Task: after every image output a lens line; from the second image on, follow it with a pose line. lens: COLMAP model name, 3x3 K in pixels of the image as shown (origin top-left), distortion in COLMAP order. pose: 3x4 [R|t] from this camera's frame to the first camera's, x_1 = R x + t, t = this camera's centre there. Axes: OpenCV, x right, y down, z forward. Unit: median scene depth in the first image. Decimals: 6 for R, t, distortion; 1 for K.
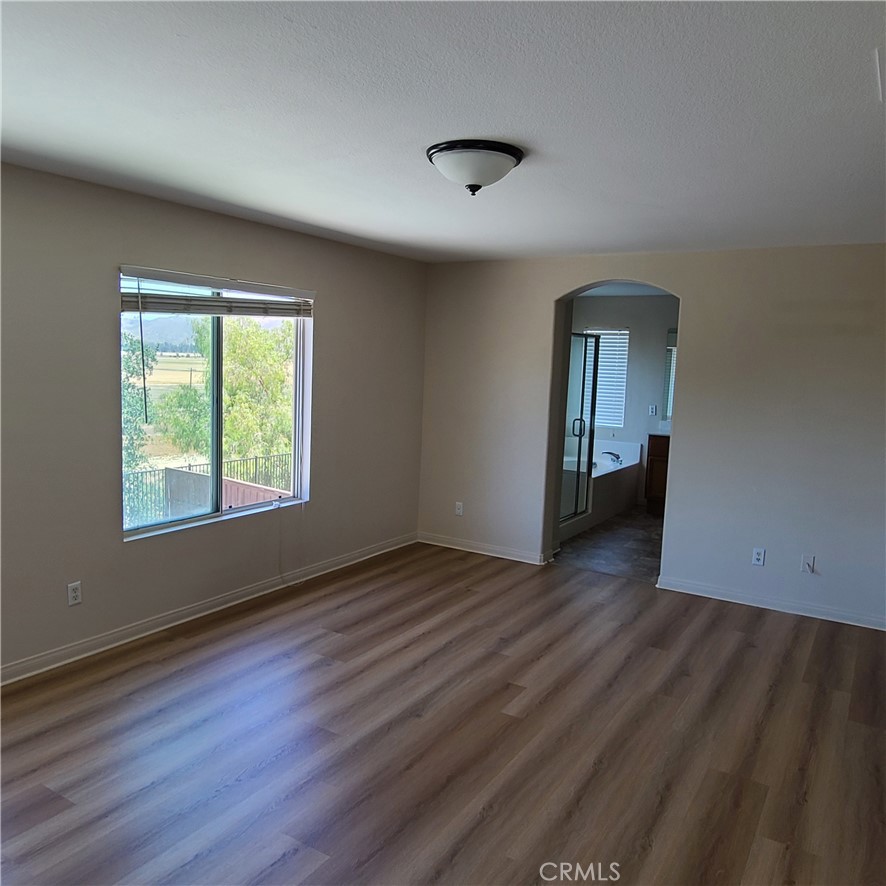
lens RADIAL K [[729.4, 0, 440.4], [0, 729.4, 445.7], [0, 0, 1]] dist [0.003983, 0.001061]
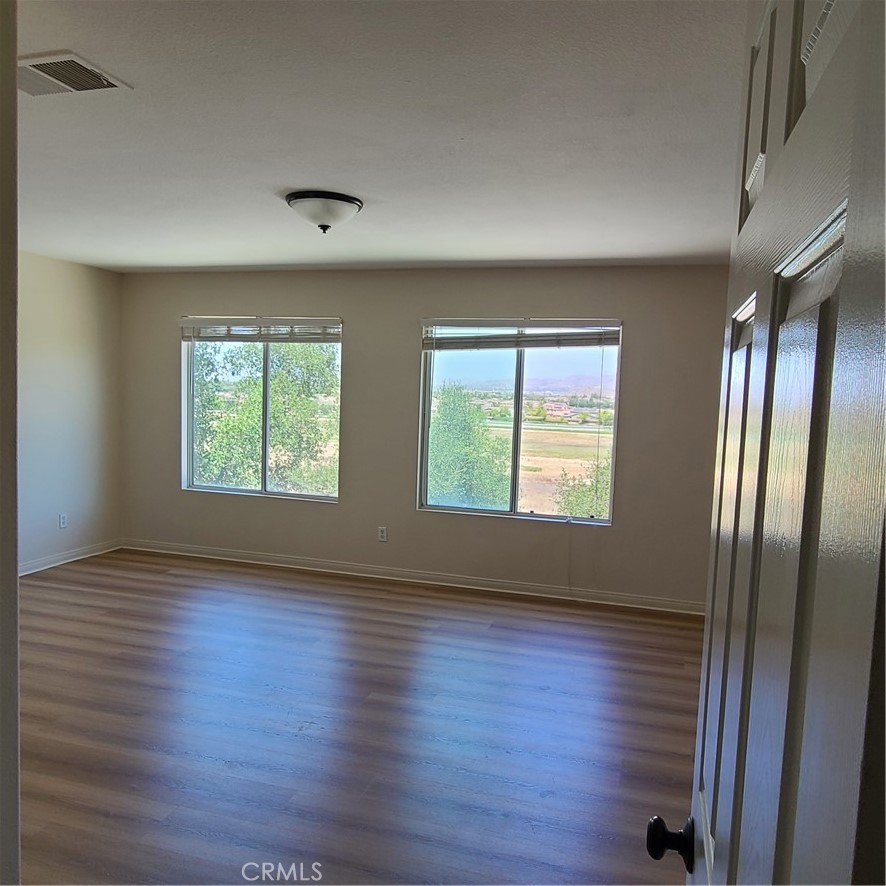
lens RADIAL K [[729.4, 0, 440.7], [0, 729.4, 441.9], [0, 0, 1]] dist [0.003983, 0.001061]
pose [[0.271154, 0.045396, -0.961465, 0.847005], [-0.146032, 0.989264, 0.005524, -0.013018], [0.951394, 0.138907, 0.274872, 0.566291]]
